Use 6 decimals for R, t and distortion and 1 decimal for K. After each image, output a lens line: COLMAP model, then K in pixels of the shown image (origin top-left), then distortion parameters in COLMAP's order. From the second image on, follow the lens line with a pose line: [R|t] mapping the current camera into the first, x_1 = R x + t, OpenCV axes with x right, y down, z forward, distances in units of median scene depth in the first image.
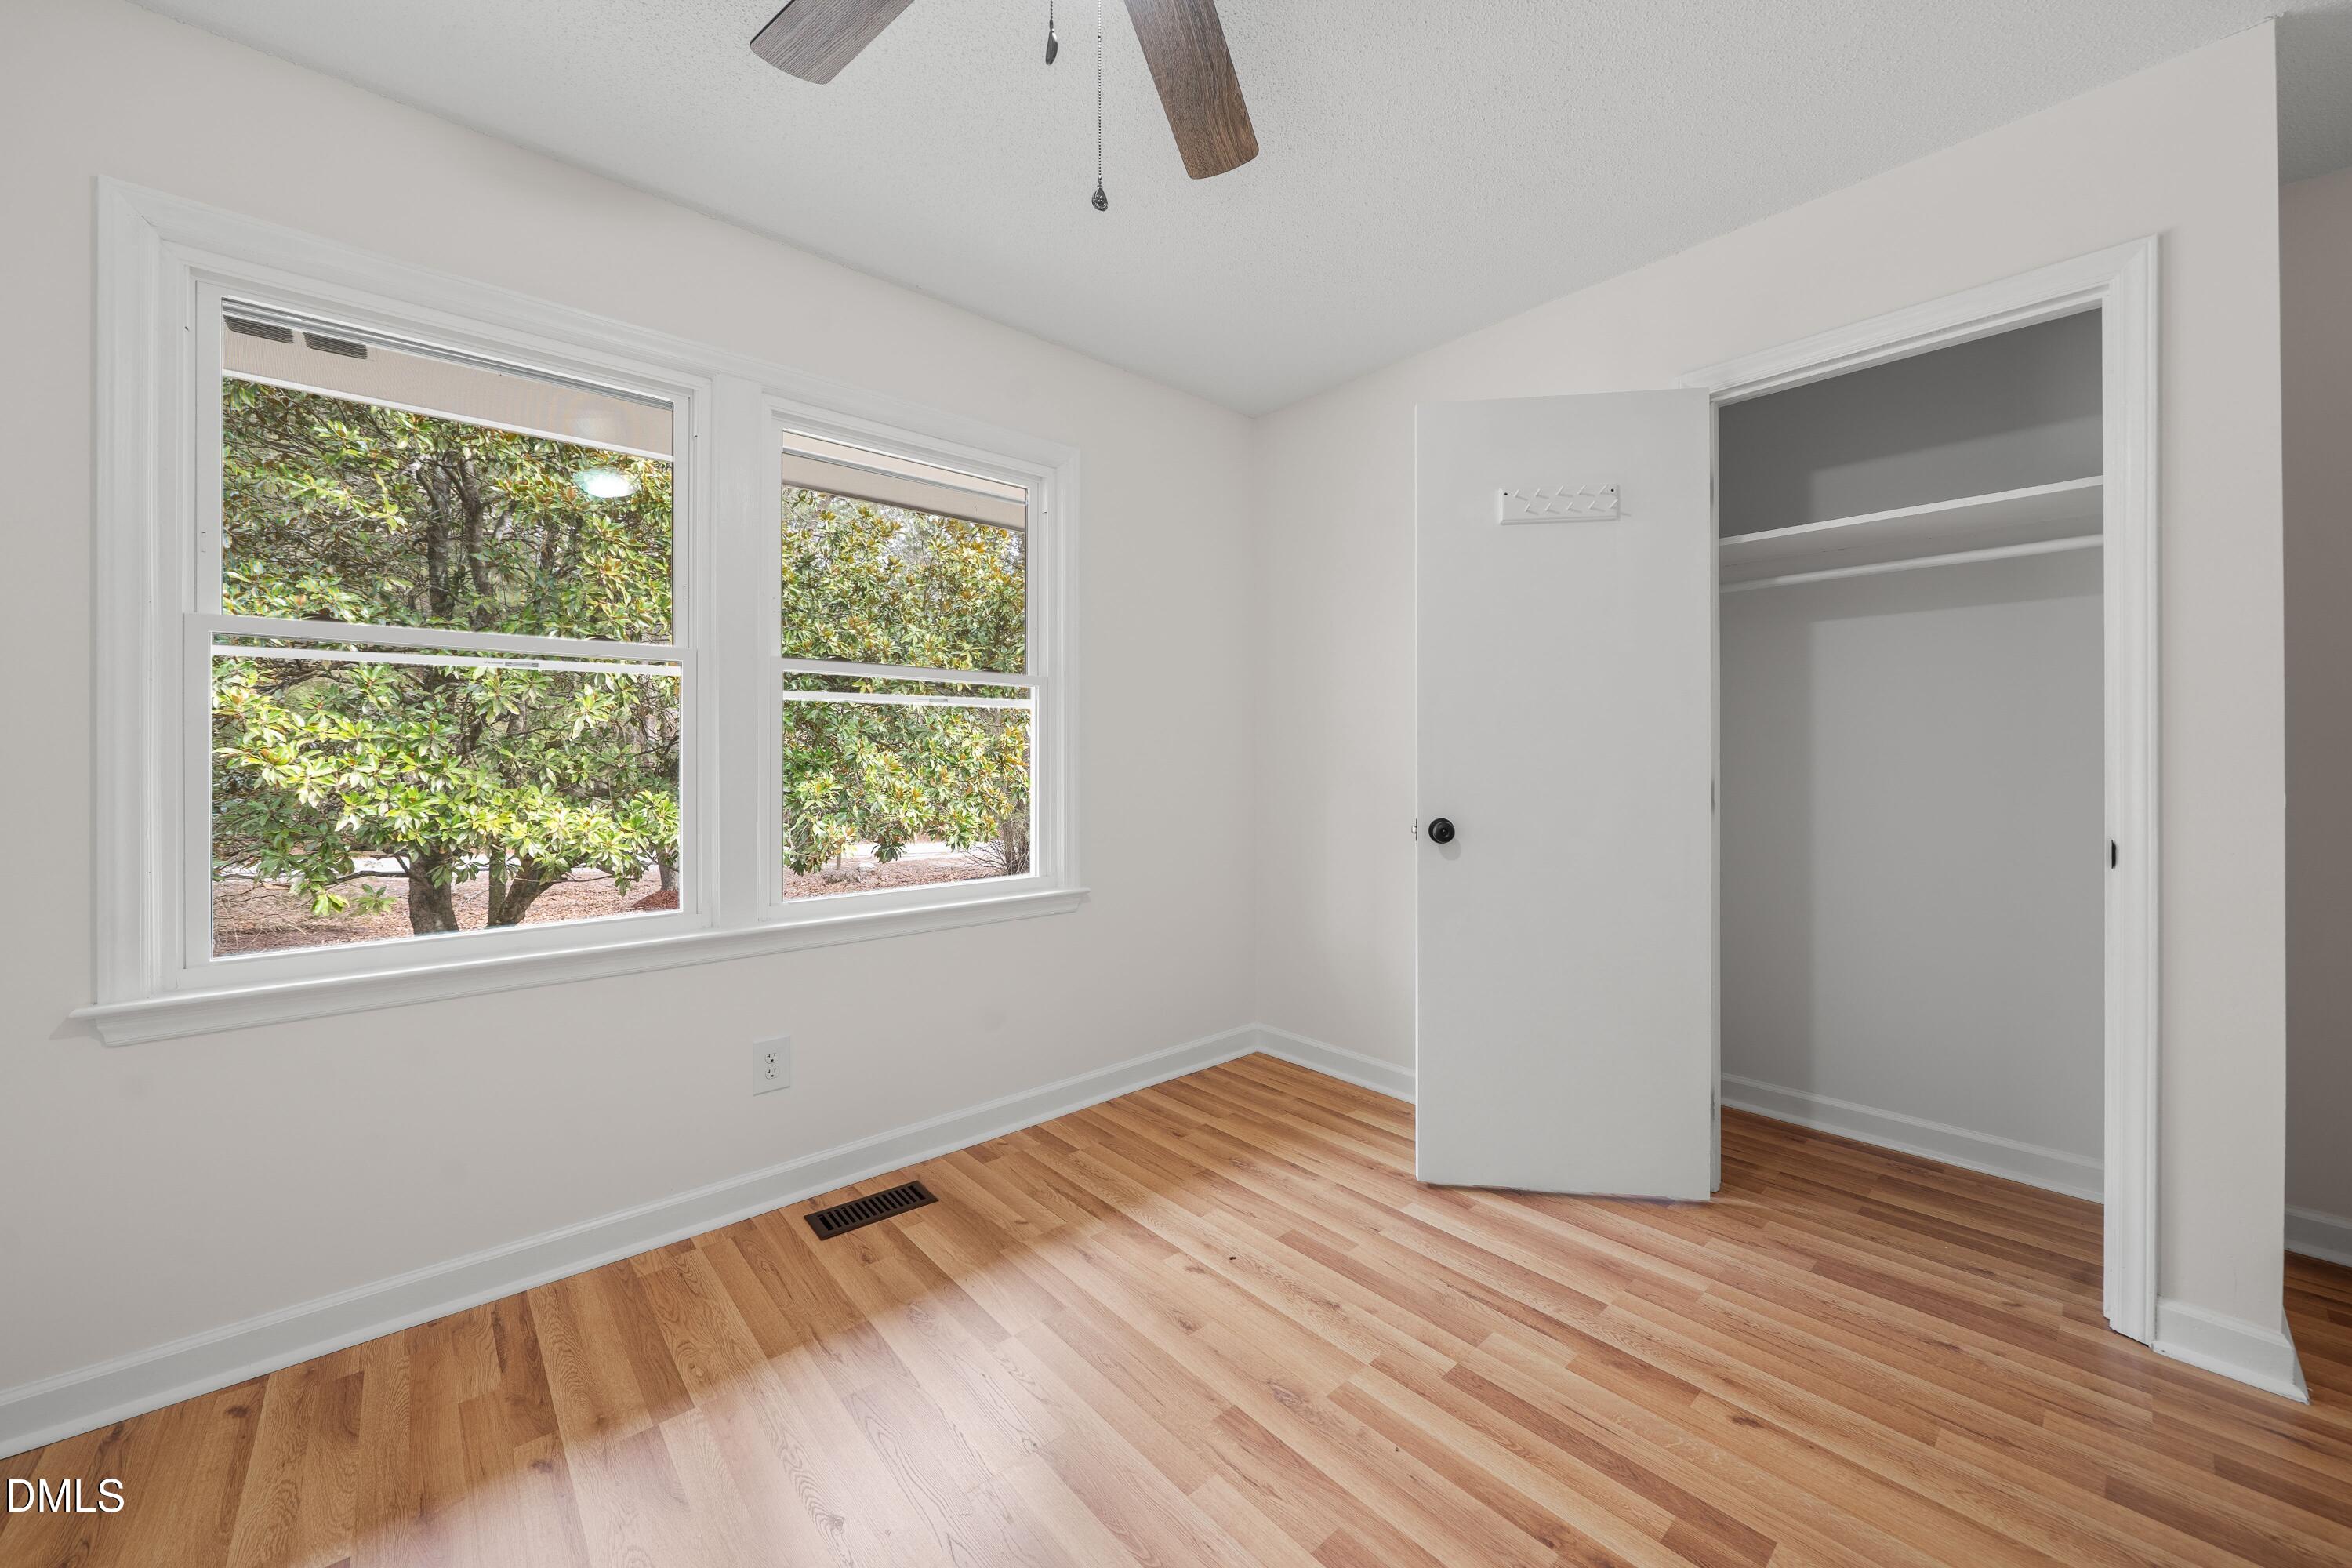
lens RADIAL K [[879.5, 0, 1164.1], [0, 879.5, 762.0], [0, 0, 1]] dist [-0.004883, 0.000346]
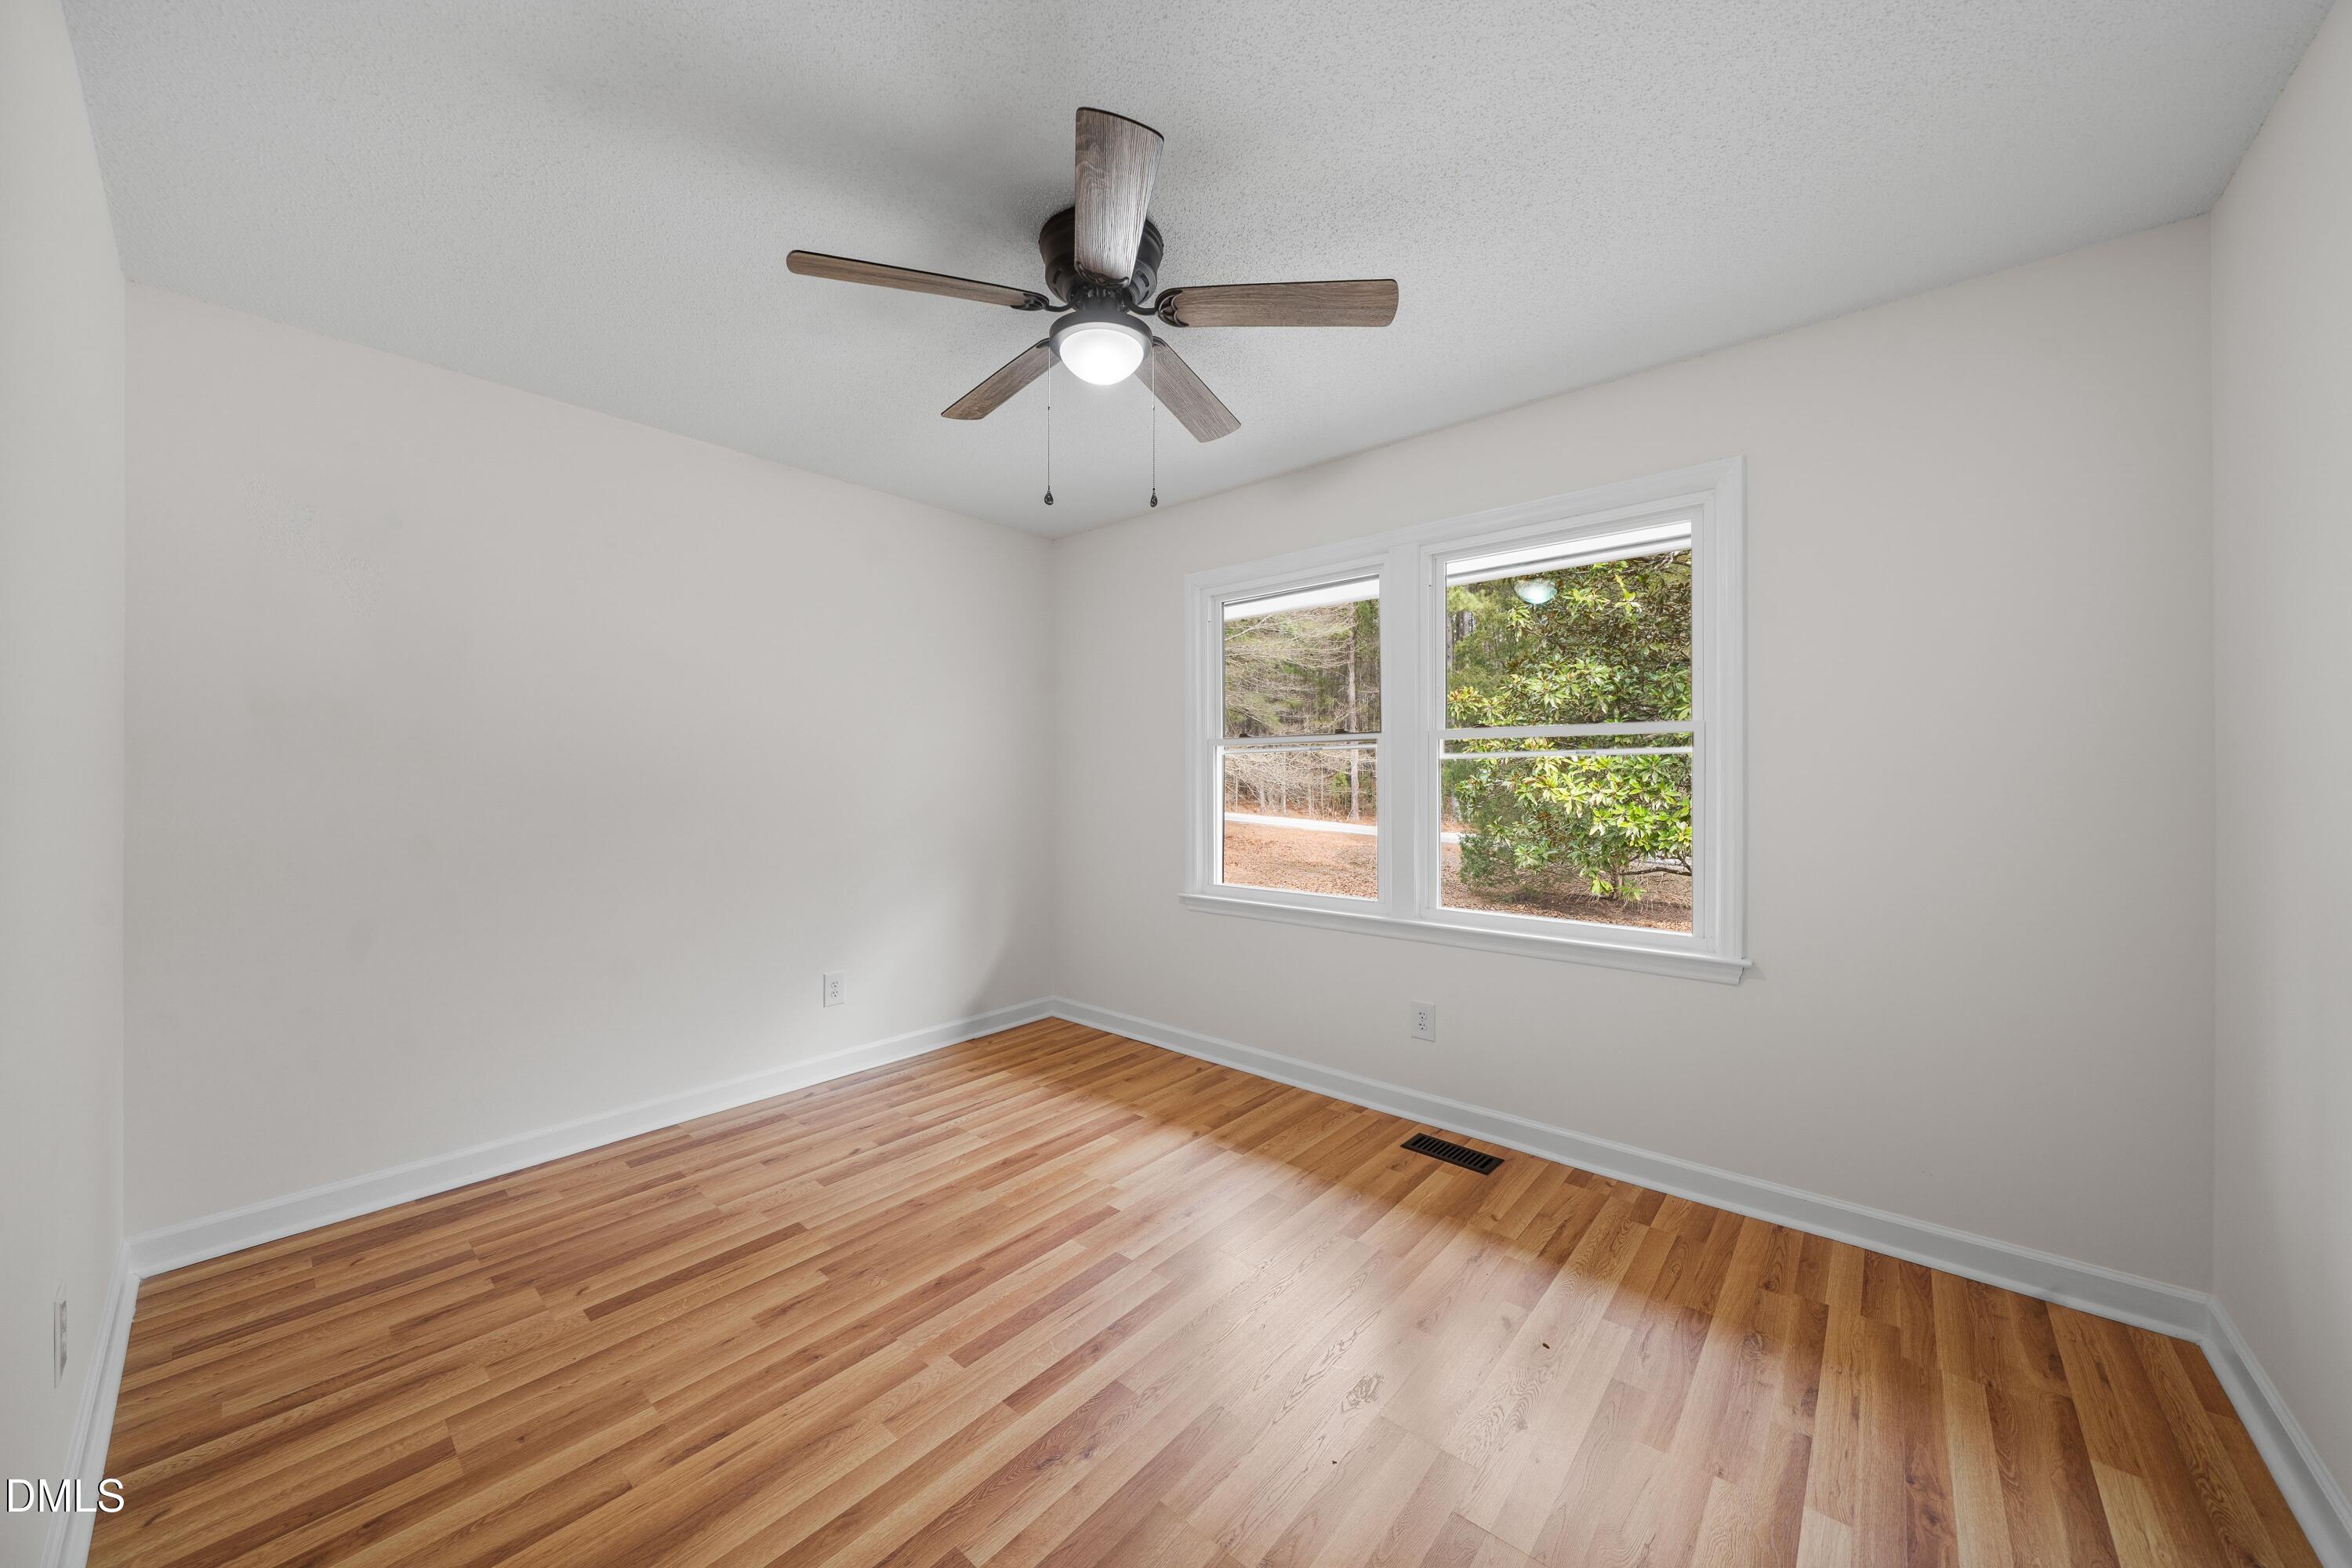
lens RADIAL K [[815.8, 0, 1169.1], [0, 815.8, 778.9], [0, 0, 1]] dist [-0.004608, -0.000055]
pose [[0.134330, 0.005945, -0.990919, 0.793583], [-0.003046, 0.999980, 0.005586, -0.049522], [0.990932, 0.002268, 0.134345, 0.419044]]
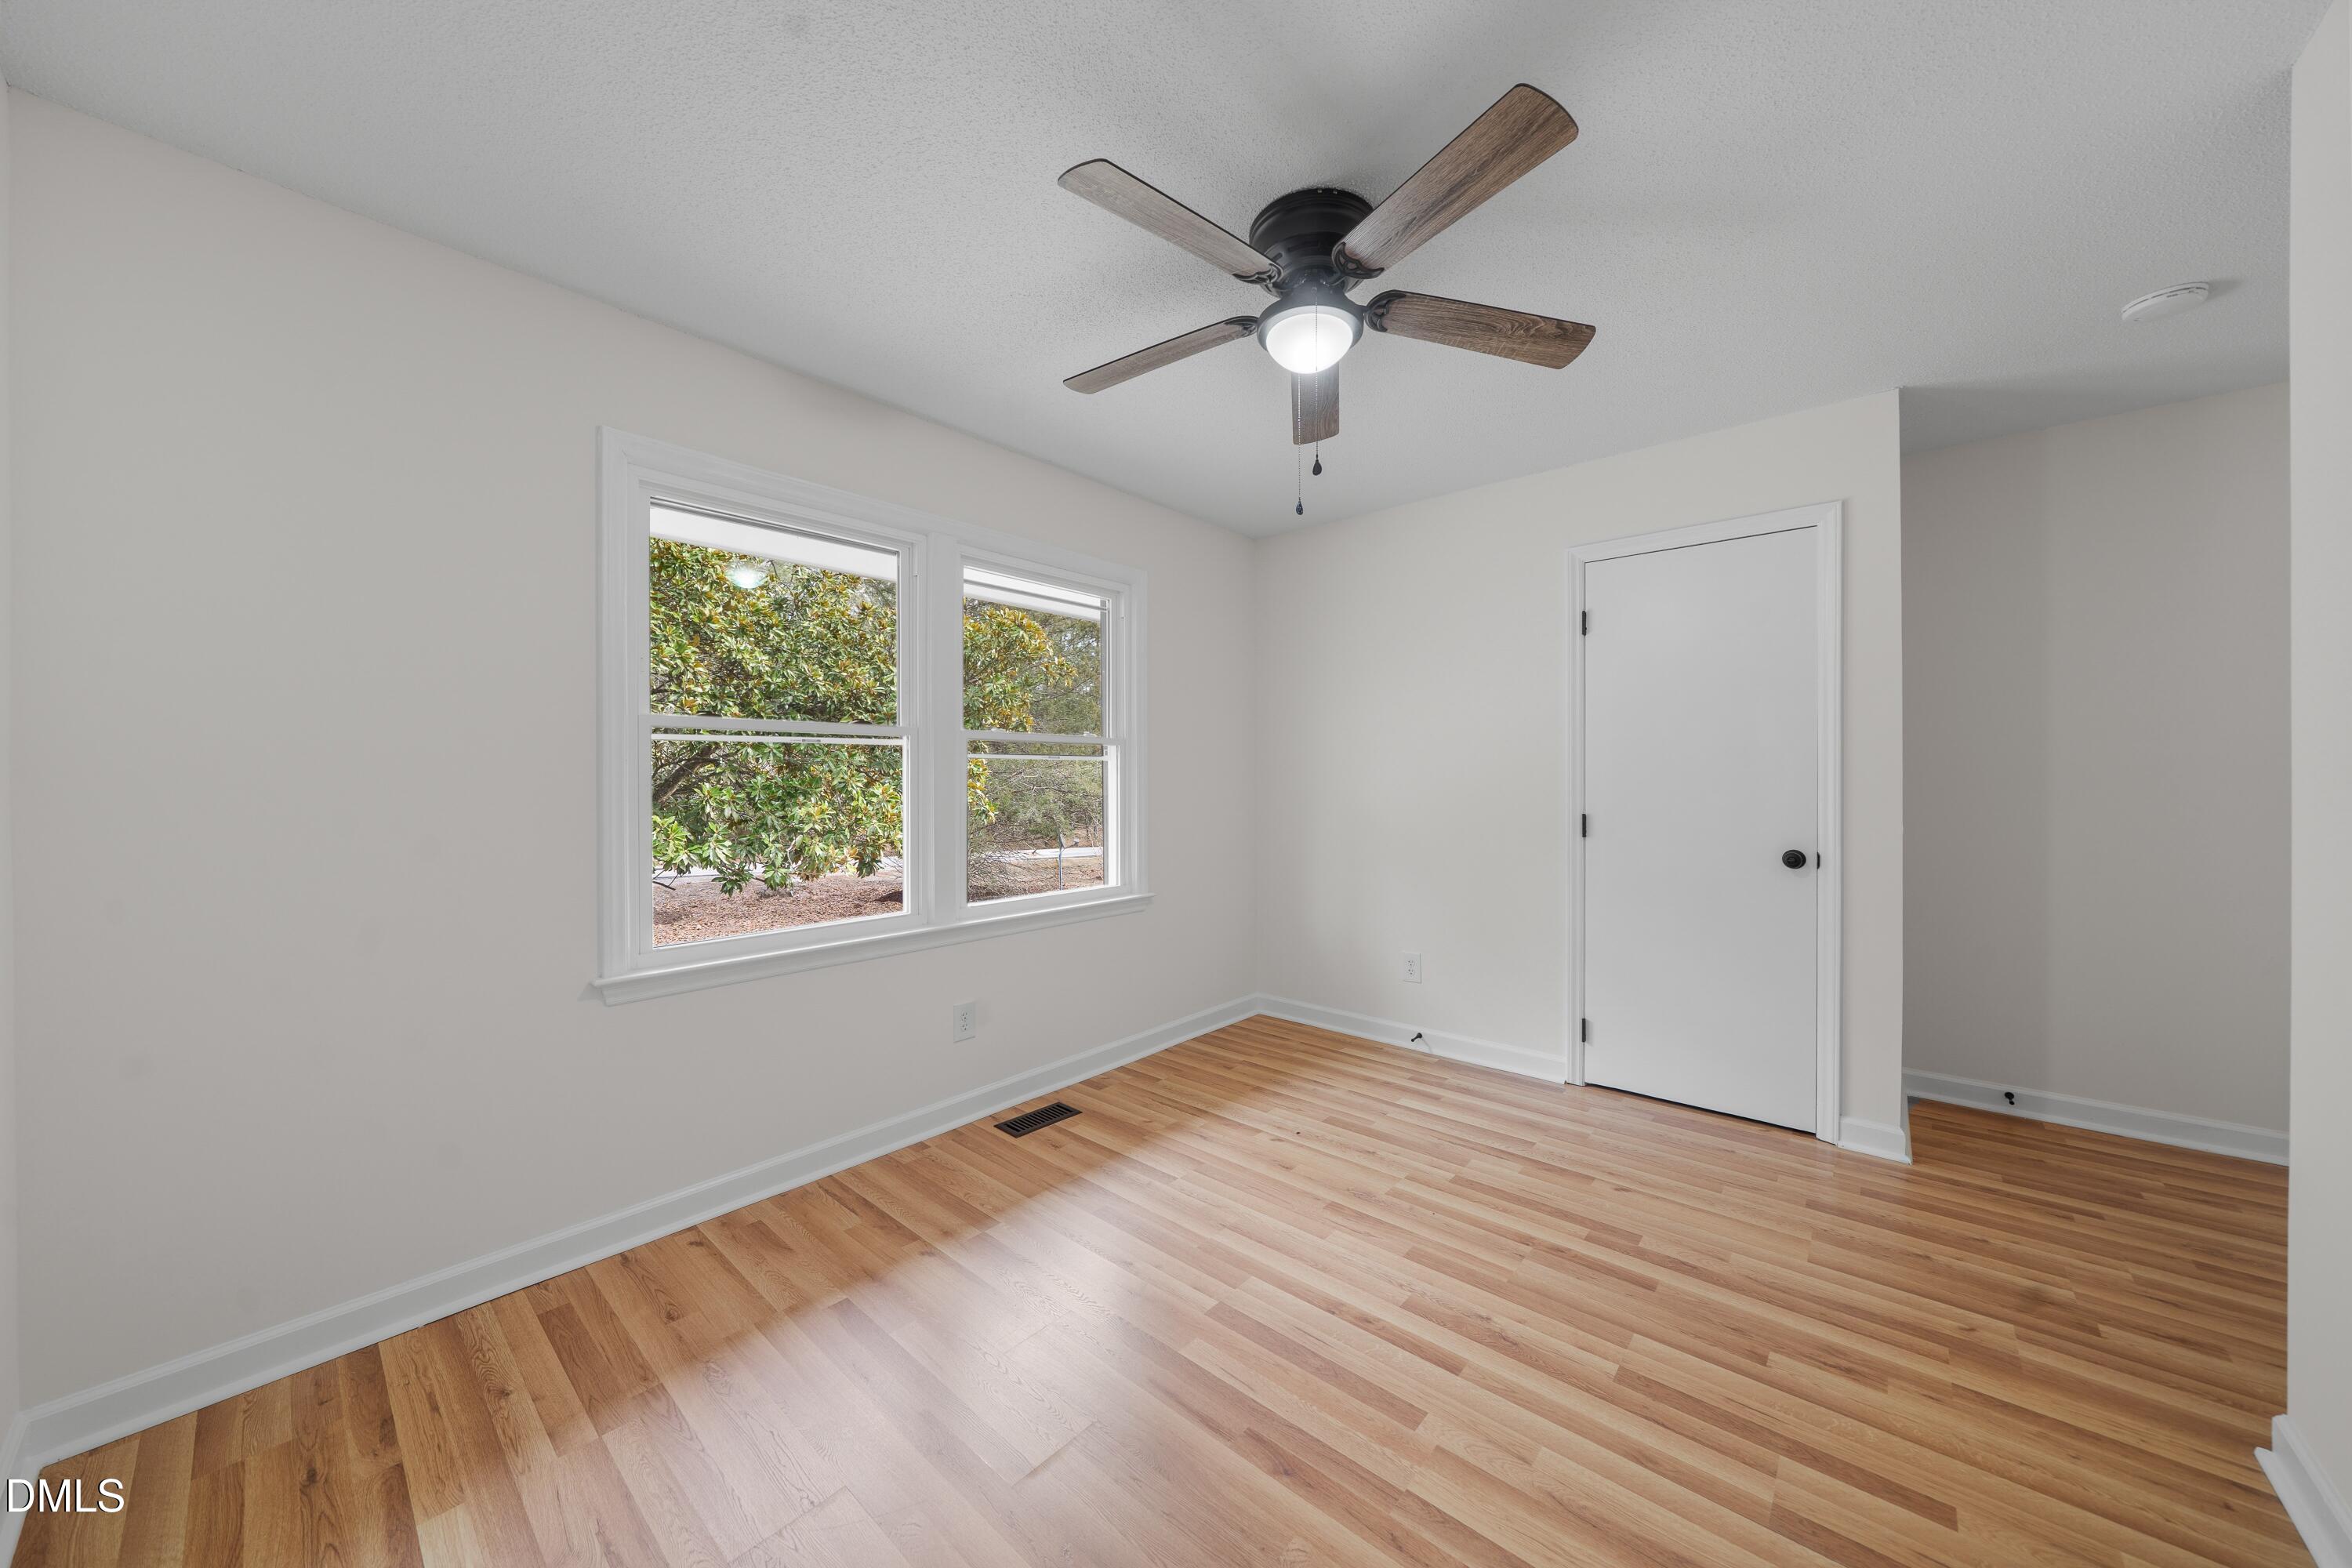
lens RADIAL K [[822.5, 0, 1148.3], [0, 822.5, 783.0], [0, 0, 1]] dist [-0.004980, -0.000065]
pose [[0.994116, -0.002120, 0.108297, -0.295515], [0.001677, 0.999990, 0.004185, -0.042329], [-0.108305, -0.003979, 0.994110, -0.341620]]
